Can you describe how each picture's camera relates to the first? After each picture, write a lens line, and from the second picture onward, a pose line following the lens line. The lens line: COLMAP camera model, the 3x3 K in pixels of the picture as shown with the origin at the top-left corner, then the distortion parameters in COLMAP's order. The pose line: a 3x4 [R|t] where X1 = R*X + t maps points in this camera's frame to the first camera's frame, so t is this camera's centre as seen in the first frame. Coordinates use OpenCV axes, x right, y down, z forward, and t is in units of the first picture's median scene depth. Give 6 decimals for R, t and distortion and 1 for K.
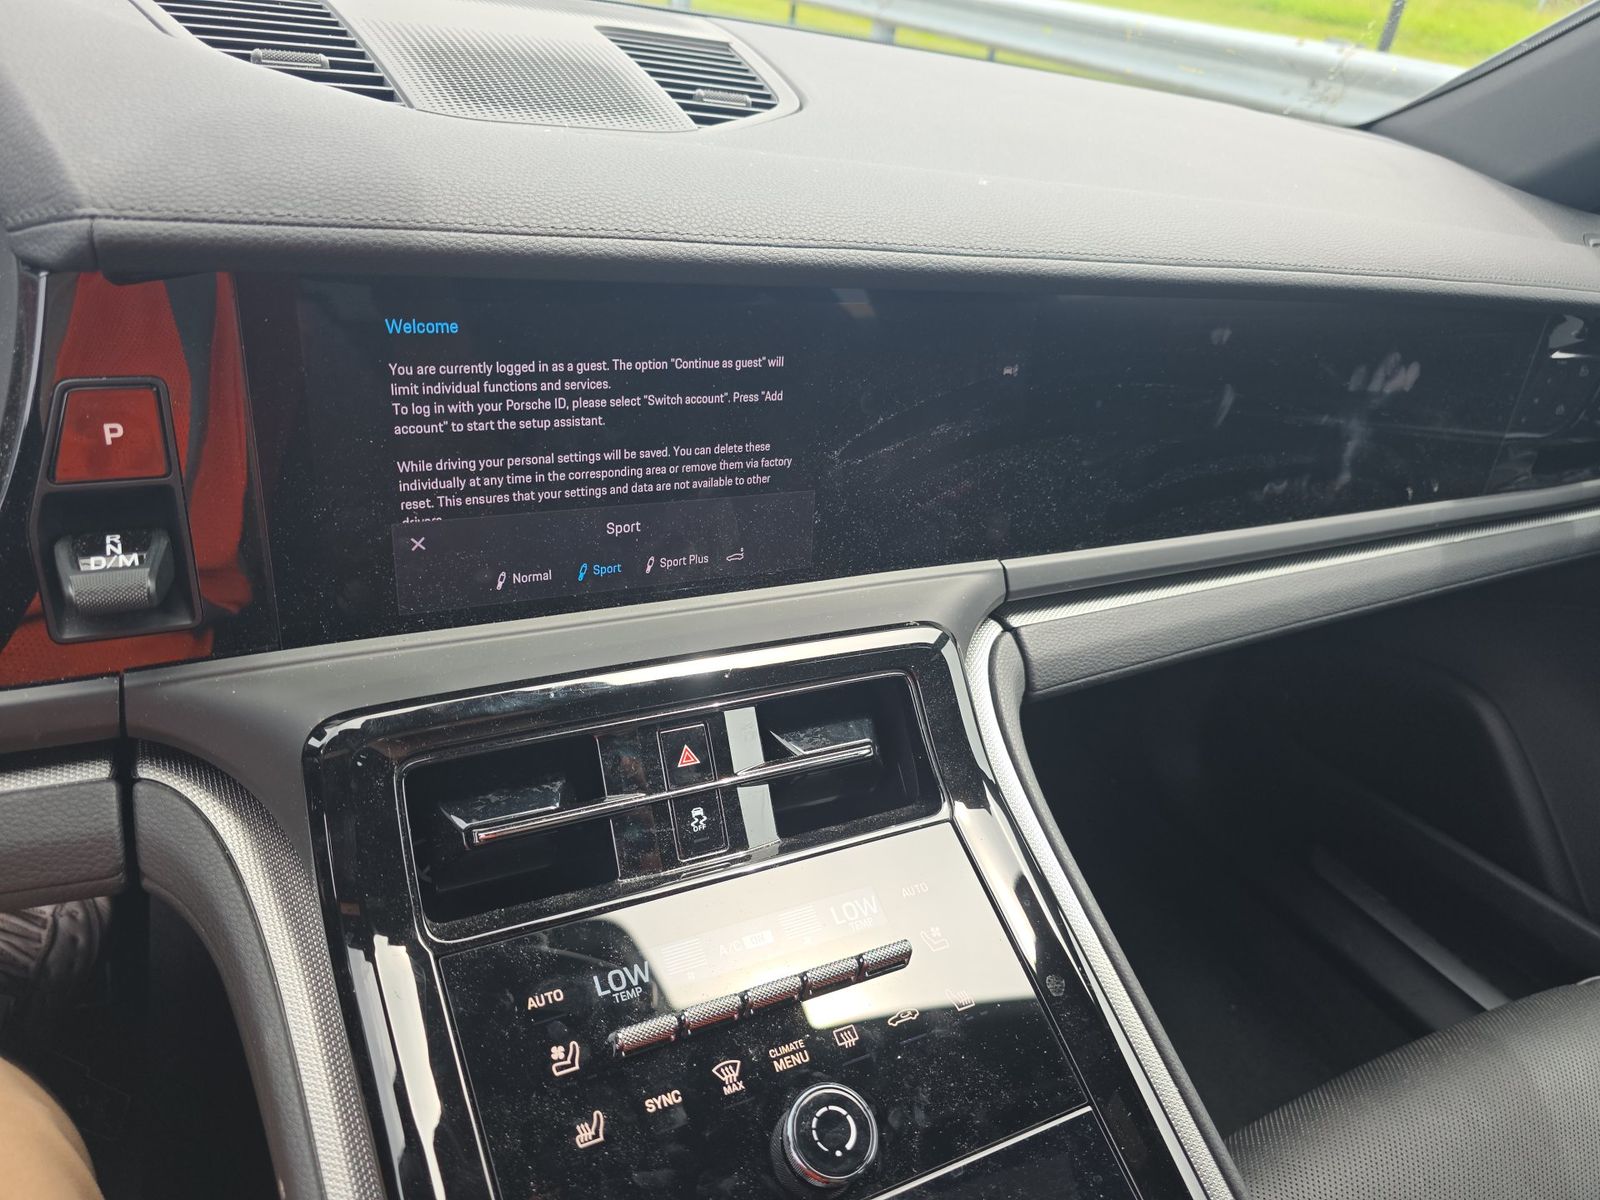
lens RADIAL K [[1110.8, 0, 803.8], [0, 1110.8, 599.0], [0, 0, 1]] dist [-0.002988, -0.007292]
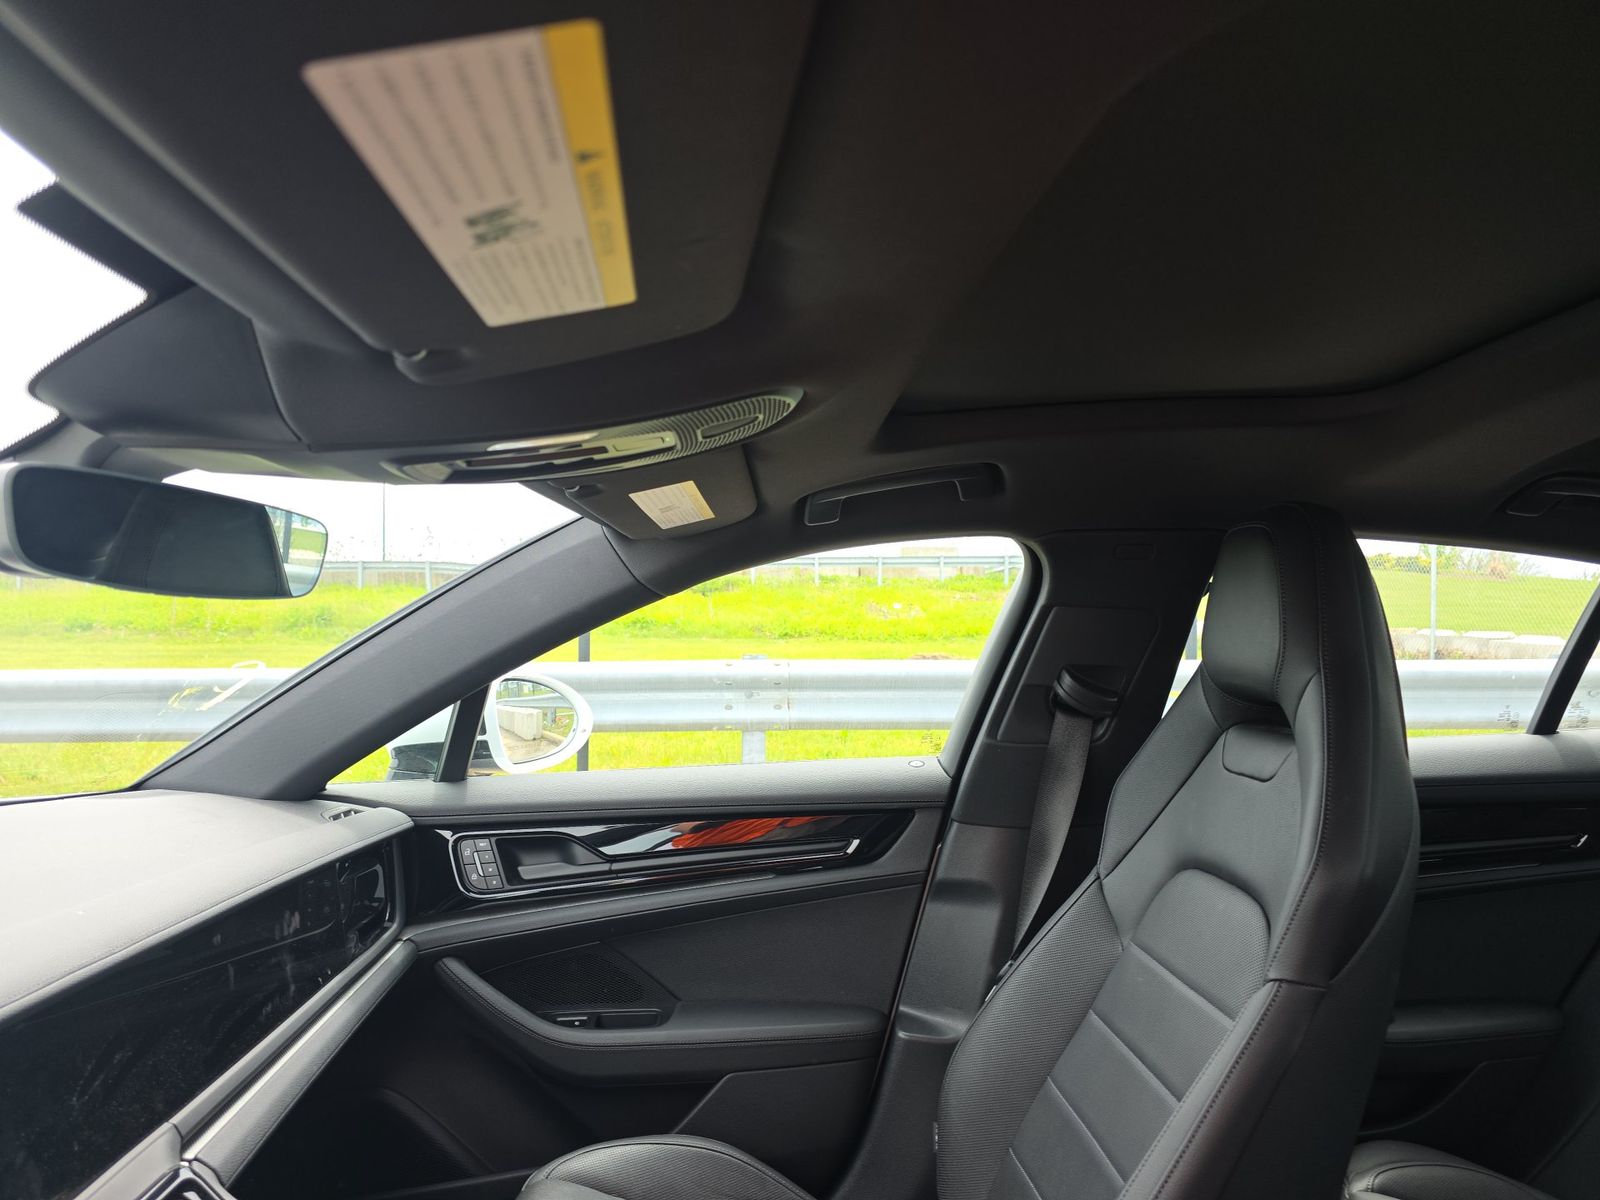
lens RADIAL K [[1110.8, 0, 803.8], [0, 1110.8, 599.0], [0, 0, 1]] dist [-0.002988, -0.007292]
pose [[0.389946, -0.117798, 0.913272, -0.697573], [0.520542, 0.846313, -0.113099, -0.013378], [-0.759591, 0.519499, 0.391335, -0.574848]]
